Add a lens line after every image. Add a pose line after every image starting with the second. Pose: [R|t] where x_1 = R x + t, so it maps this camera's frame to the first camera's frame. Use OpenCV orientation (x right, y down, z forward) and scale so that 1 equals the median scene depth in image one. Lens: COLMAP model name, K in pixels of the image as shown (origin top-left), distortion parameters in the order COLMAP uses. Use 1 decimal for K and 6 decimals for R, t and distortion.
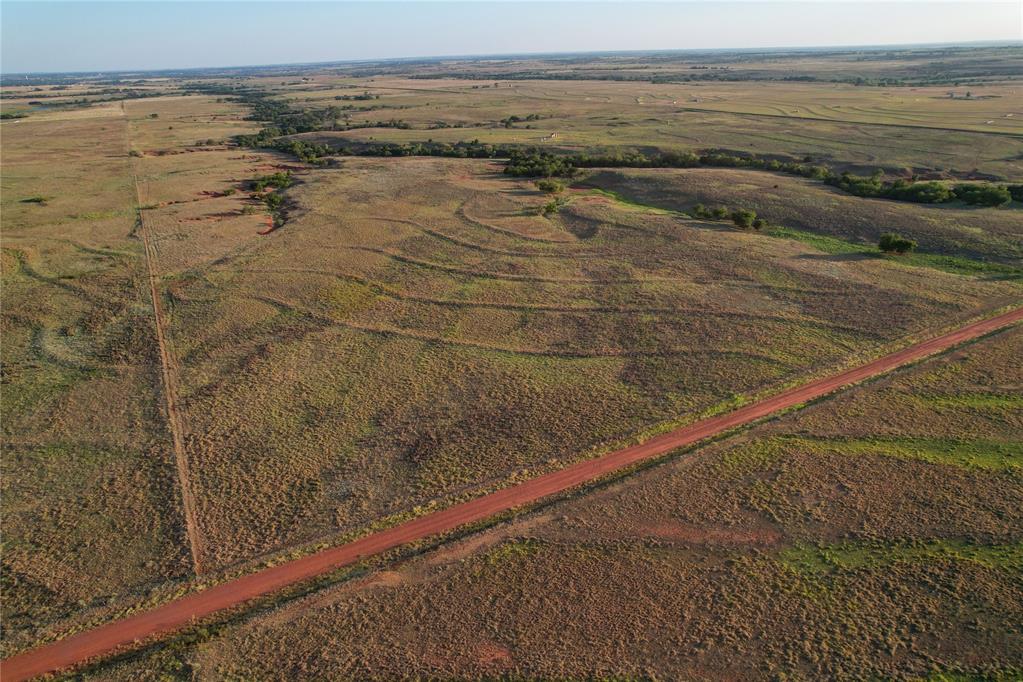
lens RADIAL K [[662.2, 0, 513.3], [0, 662.2, 341.1], [0, 0, 1]] dist [-0.082253, 0.074188]
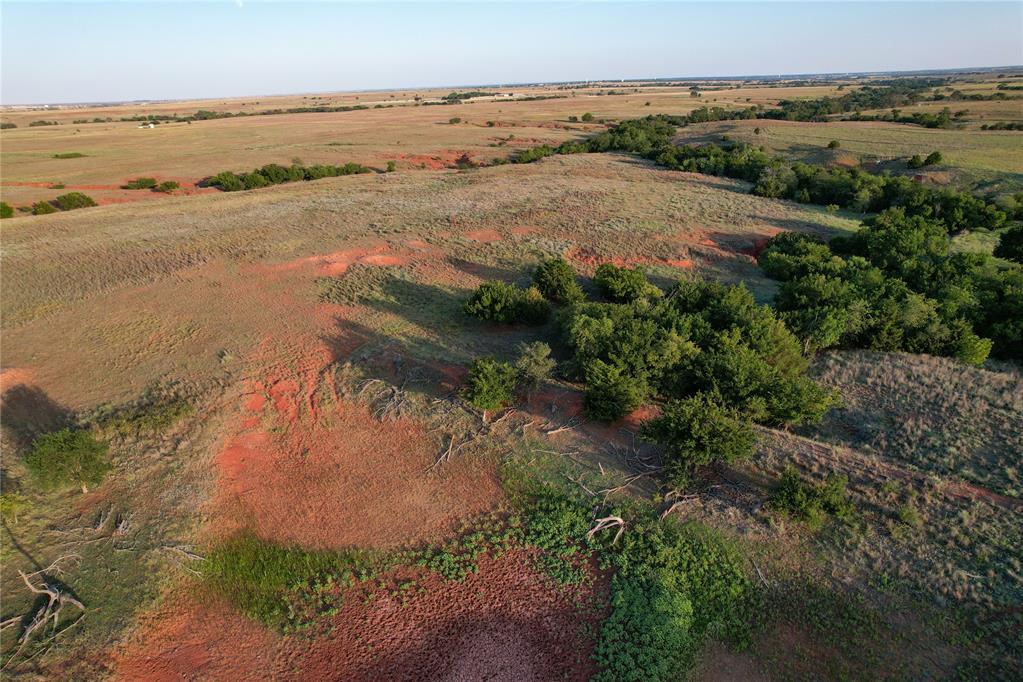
lens RADIAL K [[662.2, 0, 510.8], [0, 662.2, 345.2], [0, 0, 1]] dist [-0.082253, 0.074188]
pose [[0.533341, 0.327124, -0.780088, 0.117239], [-0.325631, 0.930528, 0.167578, -0.213660], [0.780713, 0.164644, 0.602810, 0.691076]]
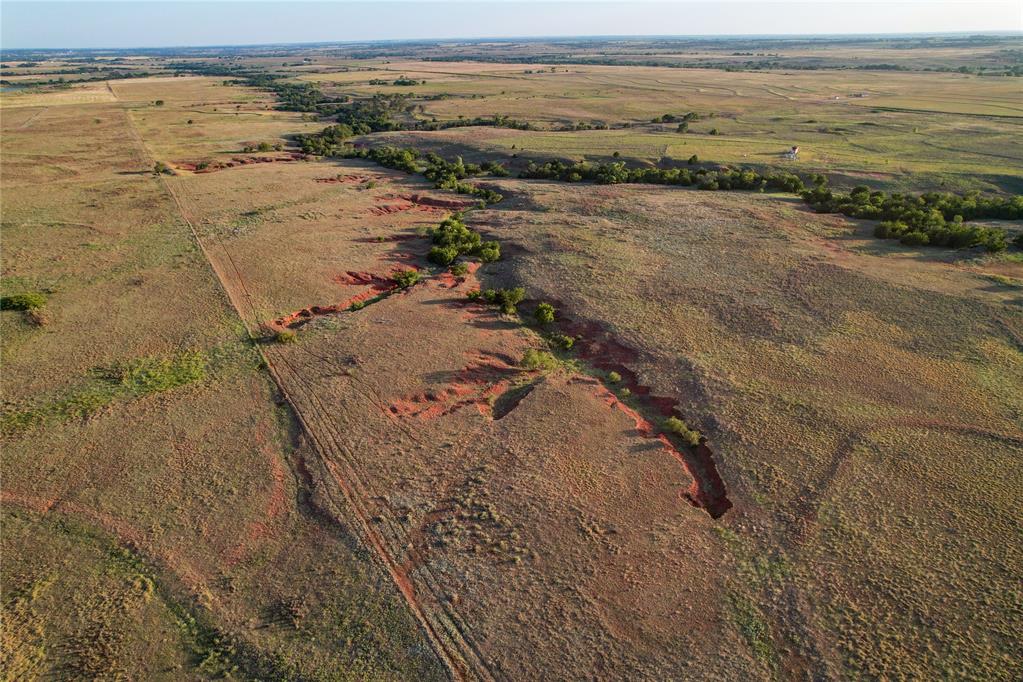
lens RADIAL K [[662.2, 0, 513.6], [0, 662.2, 339.8], [0, 0, 1]] dist [-0.082253, 0.074188]
pose [[0.999542, 0.001559, 0.030206, -0.270740], [-0.002139, 0.999813, 0.019202, -0.140452], [-0.030171, -0.019258, 0.999359, 0.359839]]
